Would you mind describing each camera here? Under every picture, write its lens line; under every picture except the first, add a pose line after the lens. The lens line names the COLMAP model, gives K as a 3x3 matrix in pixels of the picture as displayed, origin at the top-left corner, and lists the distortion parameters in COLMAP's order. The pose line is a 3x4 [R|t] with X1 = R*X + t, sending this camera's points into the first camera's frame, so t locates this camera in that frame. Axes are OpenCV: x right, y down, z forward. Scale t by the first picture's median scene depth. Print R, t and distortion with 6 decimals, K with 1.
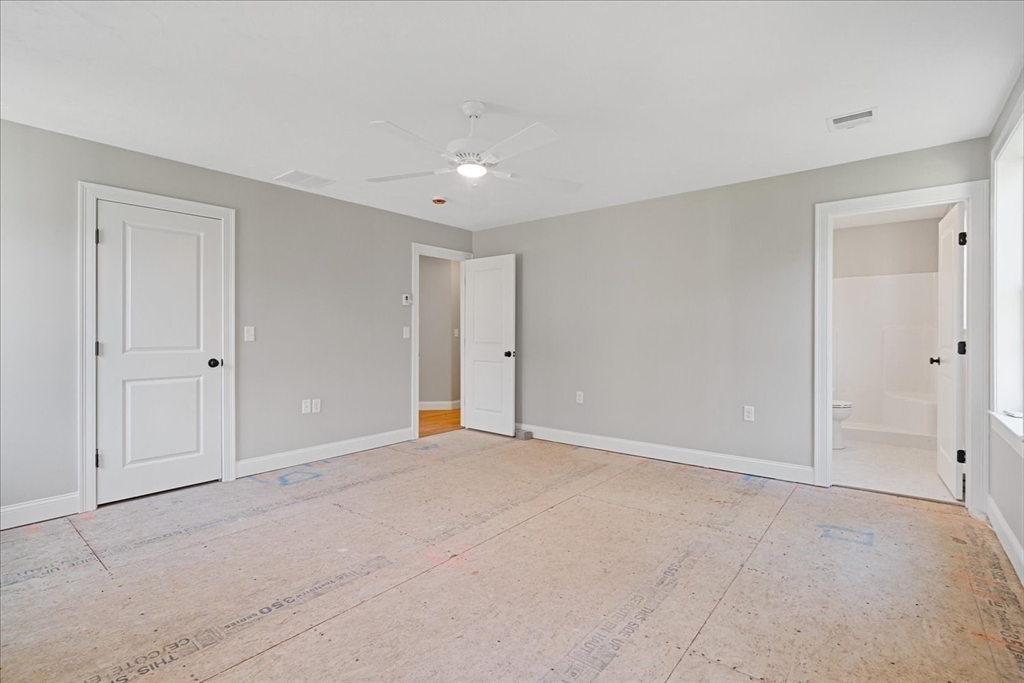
lens RADIAL K [[482.2, 0, 503.4], [0, 482.2, 331.2], [0, 0, 1]] dist [-0.017857, 0.007134]
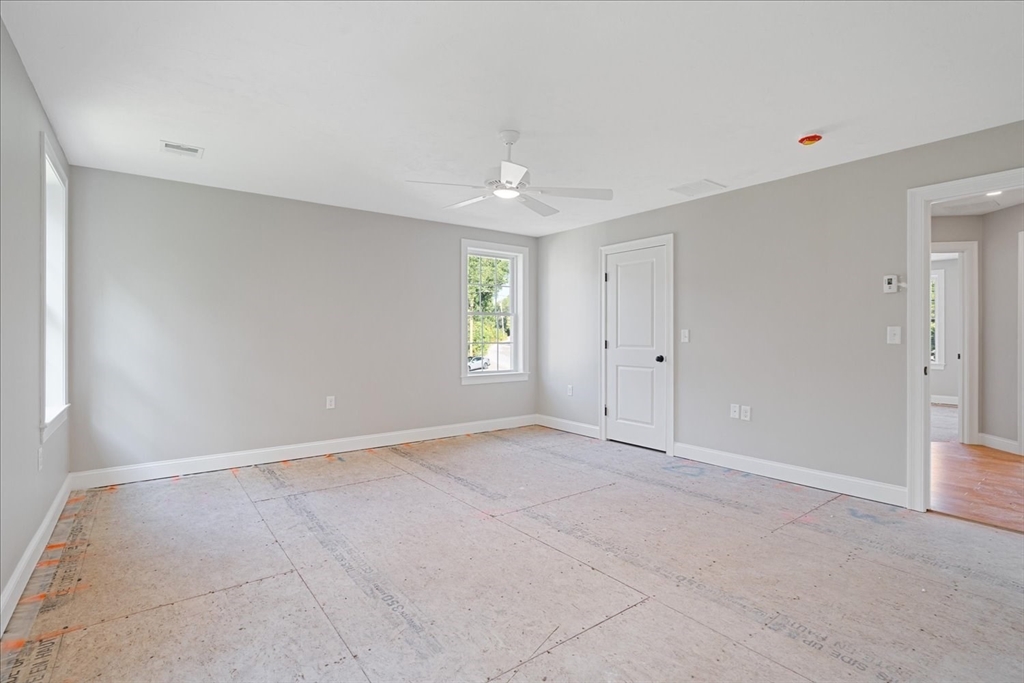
lens RADIAL K [[492.8, 0, 511.8], [0, 492.8, 336.9], [0, 0, 1]] dist [-0.006332, 0.001555]
pose [[-0.234338, 0.004952, -0.972143, 0.887615], [0.004206, 0.999983, 0.004080, 0.001204], [0.972146, -0.003132, -0.234354, 1.071578]]
